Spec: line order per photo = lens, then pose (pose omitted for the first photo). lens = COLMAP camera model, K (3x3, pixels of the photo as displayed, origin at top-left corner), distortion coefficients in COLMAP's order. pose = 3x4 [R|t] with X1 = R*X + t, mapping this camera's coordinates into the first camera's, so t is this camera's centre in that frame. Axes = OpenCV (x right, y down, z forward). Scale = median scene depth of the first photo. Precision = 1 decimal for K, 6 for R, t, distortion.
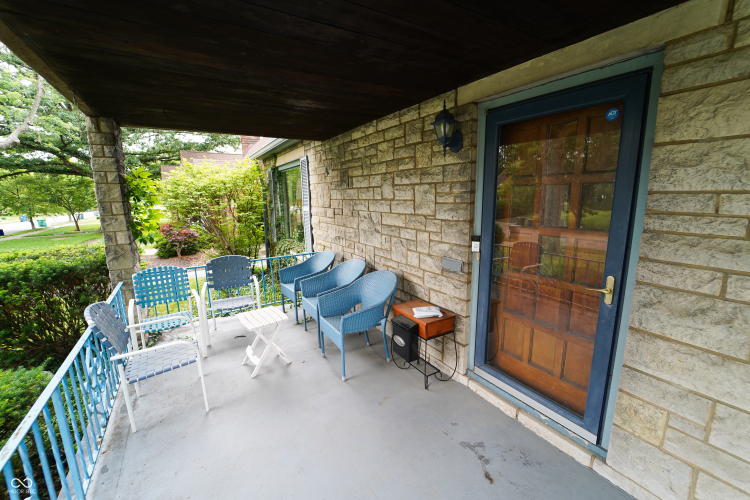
lens RADIAL K [[312.1, 0, 376.4], [0, 312.1, 252.1], [0, 0, 1]] dist [-0.005477, -0.000457]
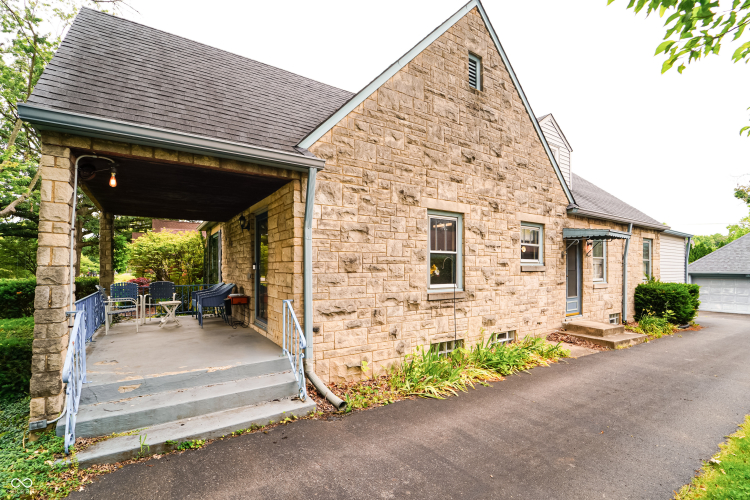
lens RADIAL K [[312.1, 0, 362.5], [0, 312.1, 264.0], [0, 0, 1]] dist [-0.005477, -0.000457]
pose [[0.998662, 0.020027, 0.047668, 0.369883], [-0.010772, 0.982298, -0.187017, 0.143612], [-0.050569, 0.186254, 0.981199, -0.534744]]
